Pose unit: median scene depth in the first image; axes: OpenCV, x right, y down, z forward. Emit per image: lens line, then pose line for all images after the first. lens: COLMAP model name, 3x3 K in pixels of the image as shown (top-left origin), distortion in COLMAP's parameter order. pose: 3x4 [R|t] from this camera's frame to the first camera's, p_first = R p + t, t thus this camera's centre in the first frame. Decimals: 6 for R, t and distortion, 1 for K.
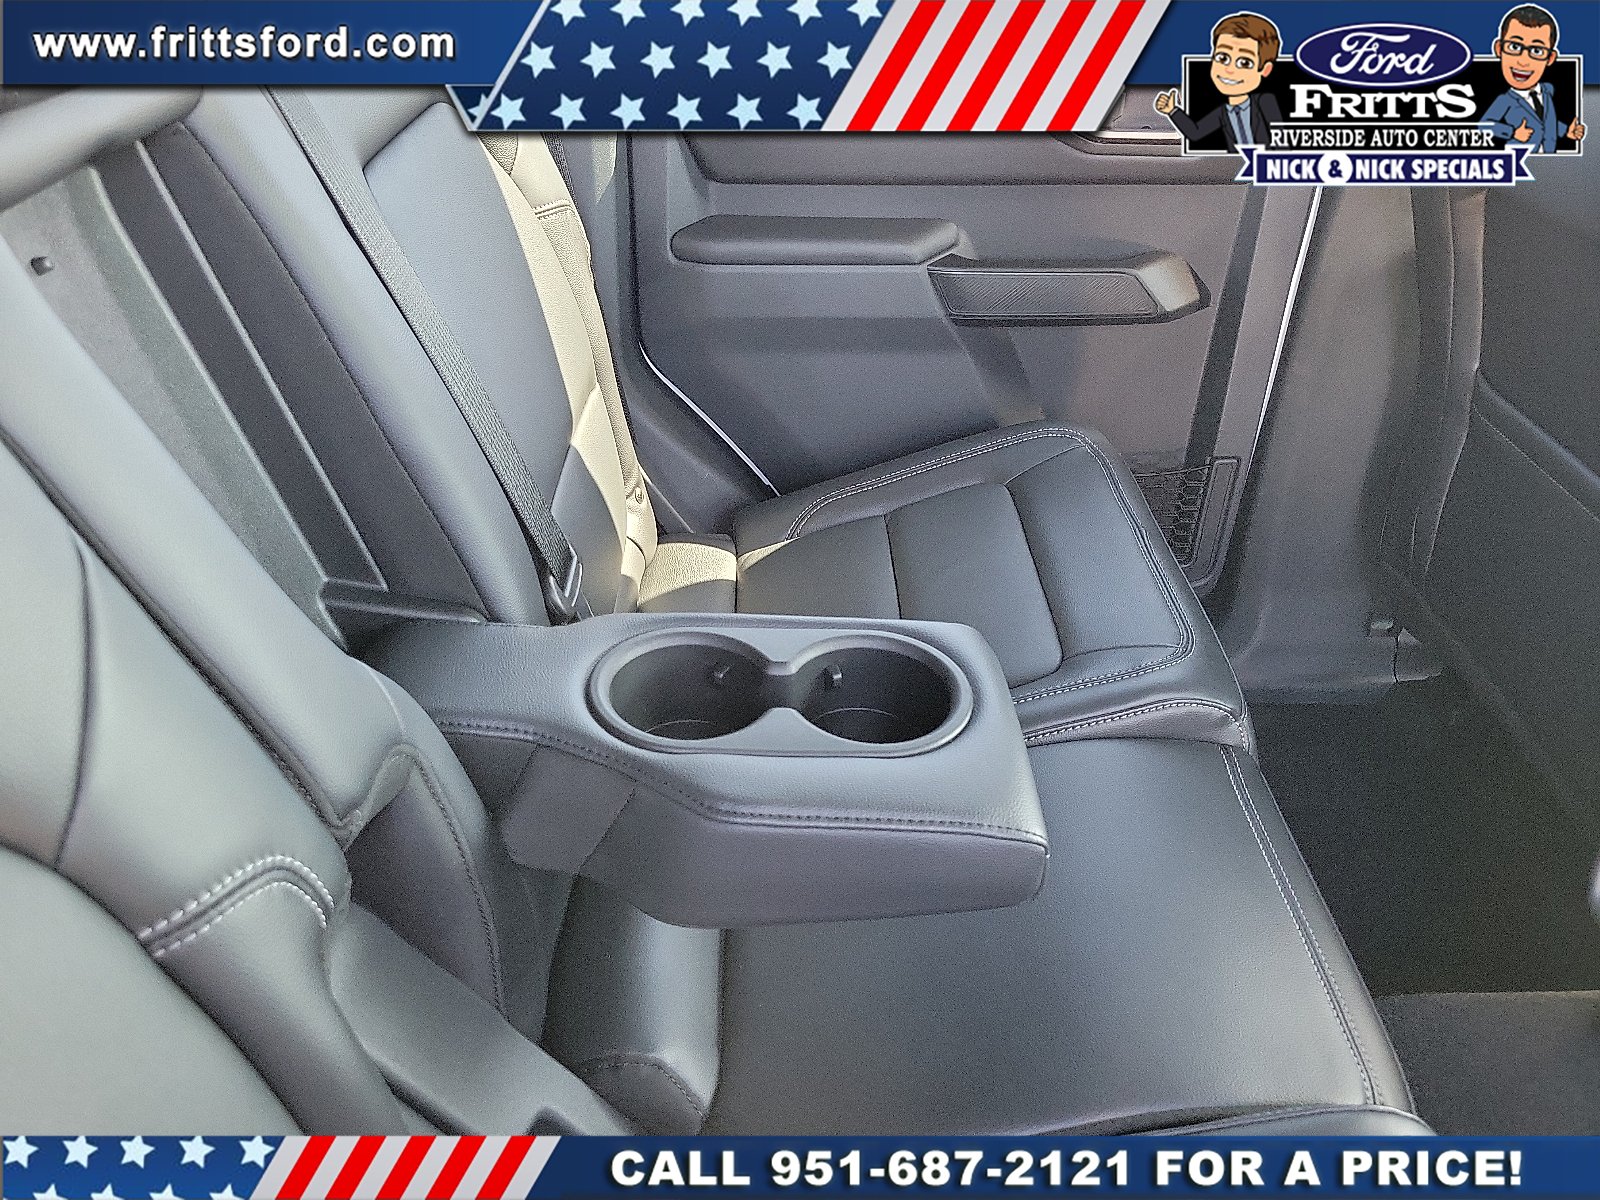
lens RADIAL K [[1239.7, 0, 800.0], [0, 1239.7, 600.0], [0, 0, 1]] dist [0.004993, -0.000726]
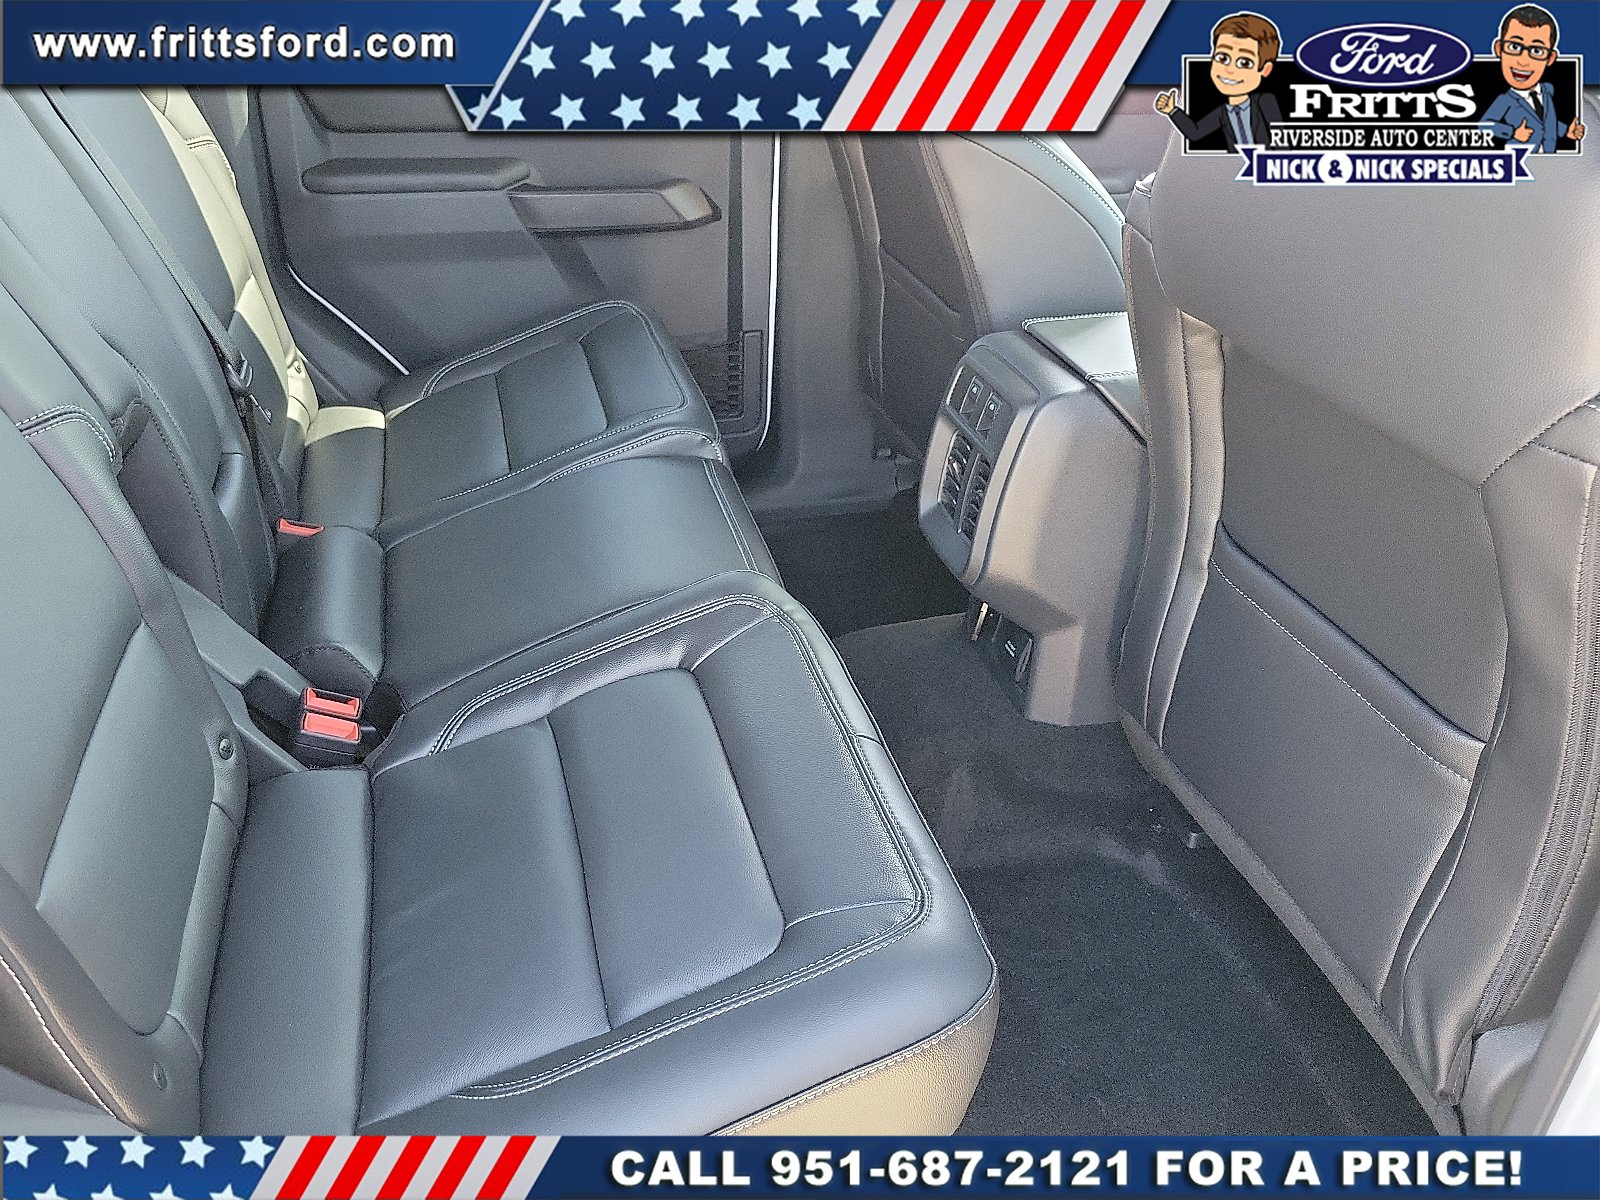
lens RADIAL K [[1171.2, 0, 800.0], [0, 1171.2, 600.0], [0, 0, 1]] dist [0.002580, -0.000047]
pose [[0.963745, -0.114175, 0.241162, 0.053945], [0.114152, 0.993363, 0.014116, 0.197782], [-0.241174, 0.013924, 0.970382, -0.322512]]
